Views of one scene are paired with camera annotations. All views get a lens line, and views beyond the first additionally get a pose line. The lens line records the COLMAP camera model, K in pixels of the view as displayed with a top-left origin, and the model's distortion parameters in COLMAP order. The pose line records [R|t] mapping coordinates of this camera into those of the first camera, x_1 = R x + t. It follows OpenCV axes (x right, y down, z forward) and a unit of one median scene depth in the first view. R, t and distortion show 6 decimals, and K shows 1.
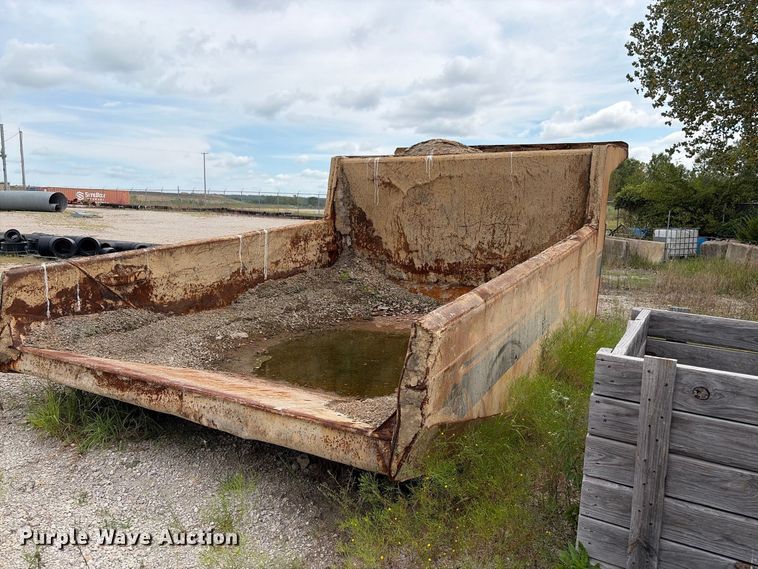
lens RADIAL K [[569.7, 0, 377.5], [0, 569.7, 283.0], [0, 0, 1]] dist [0.039590, -0.037365]
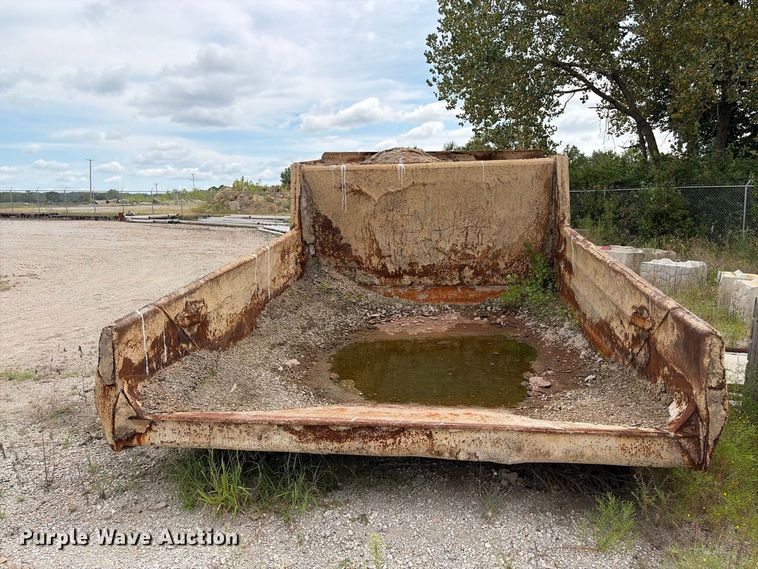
lens RADIAL K [[569.7, 0, 384.1], [0, 569.7, 268.5], [0, 0, 1]] dist [0.039590, -0.037365]
pose [[0.916919, -0.079094, 0.391157, -0.506815], [0.082543, 0.996555, 0.008018, -0.063250], [-0.390444, 0.024935, 0.920289, 0.090321]]
